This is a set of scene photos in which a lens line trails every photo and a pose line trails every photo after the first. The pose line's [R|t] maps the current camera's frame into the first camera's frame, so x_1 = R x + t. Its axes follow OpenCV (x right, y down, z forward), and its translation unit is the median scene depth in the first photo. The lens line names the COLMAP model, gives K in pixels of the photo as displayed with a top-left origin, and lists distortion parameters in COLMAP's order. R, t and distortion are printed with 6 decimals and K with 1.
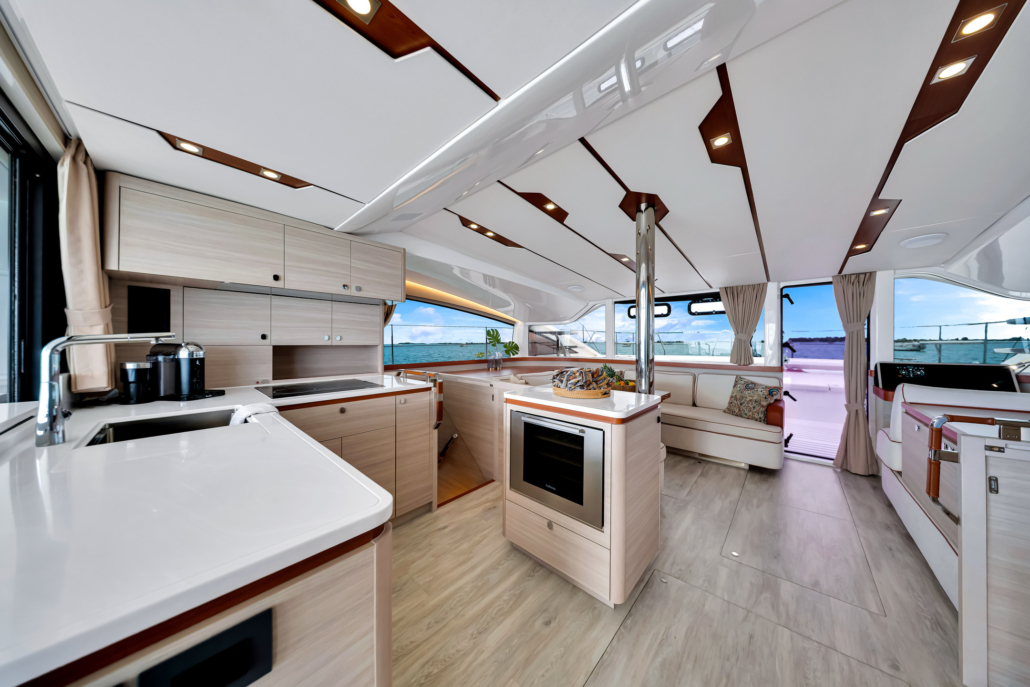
lens RADIAL K [[299.5, 0, 515.0], [0, 299.5, 343.5], [0, 0, 1]] dist [0.005425, -0.002911]
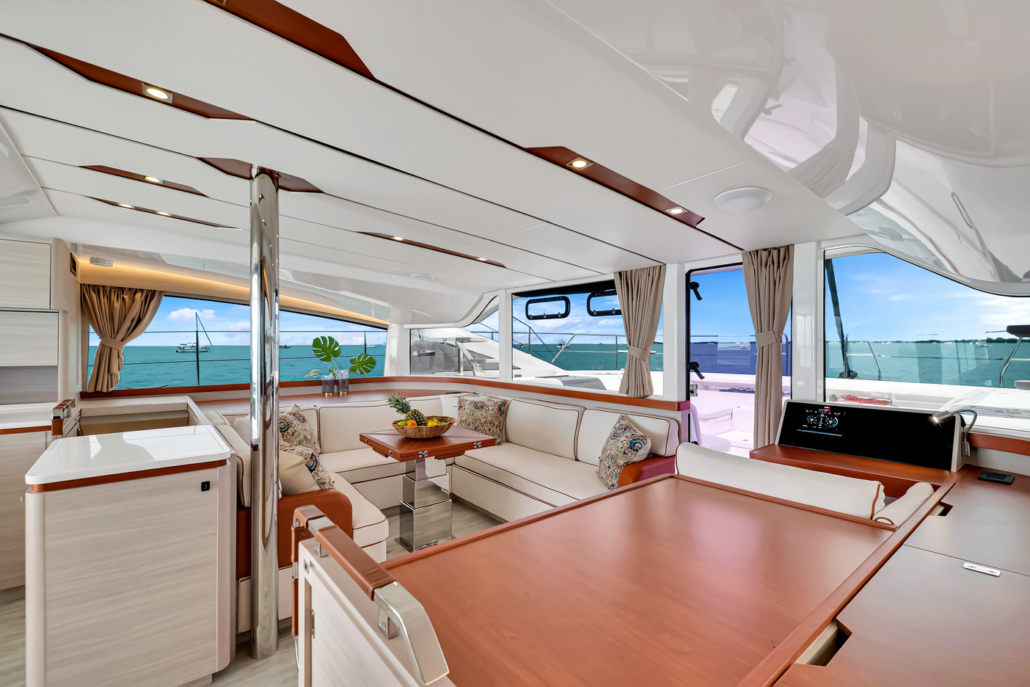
lens RADIAL K [[456.2, 0, 515.0], [0, 456.2, 343.5], [0, 0, 1]] dist [0.011986, -0.000070]
pose [[0.988232, 0.000214, -0.152963, 0.990578], [-0.001123, 0.999982, -0.005855, -0.051101], [0.152959, 0.005957, 0.988215, 0.038279]]
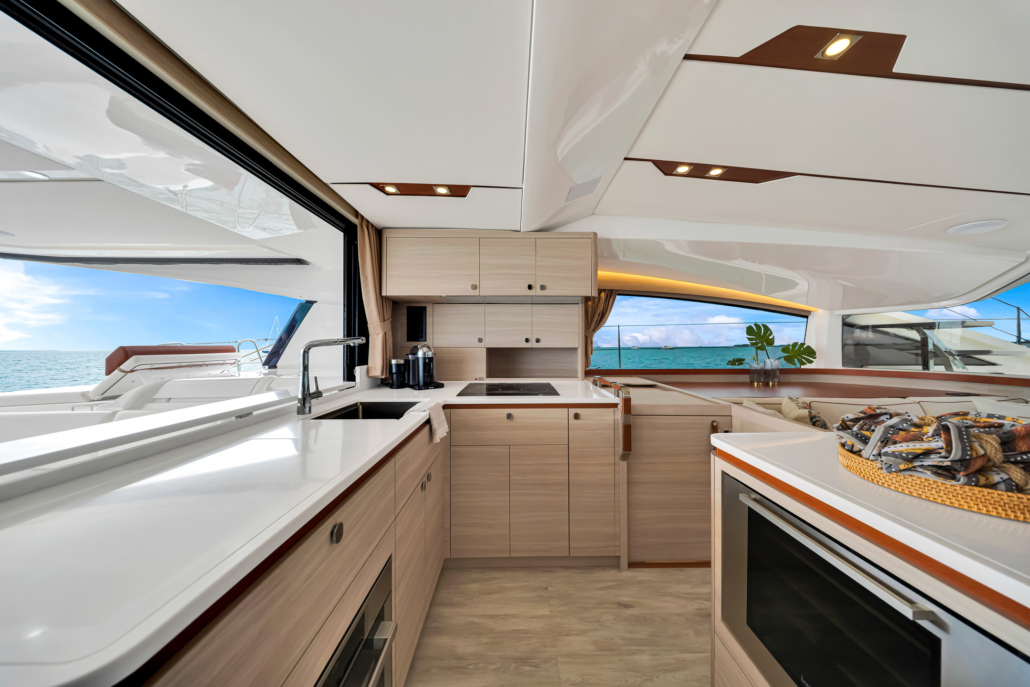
lens RADIAL K [[299.5, 0, 515.0], [0, 299.5, 343.5], [0, 0, 1]] dist [0.005425, -0.002911]
pose [[0.679494, -0.007282, -0.733645, 0.092008], [0.000424, 0.999954, -0.009533, 0.001444], [0.733681, 0.006167, 0.679466, 0.267159]]
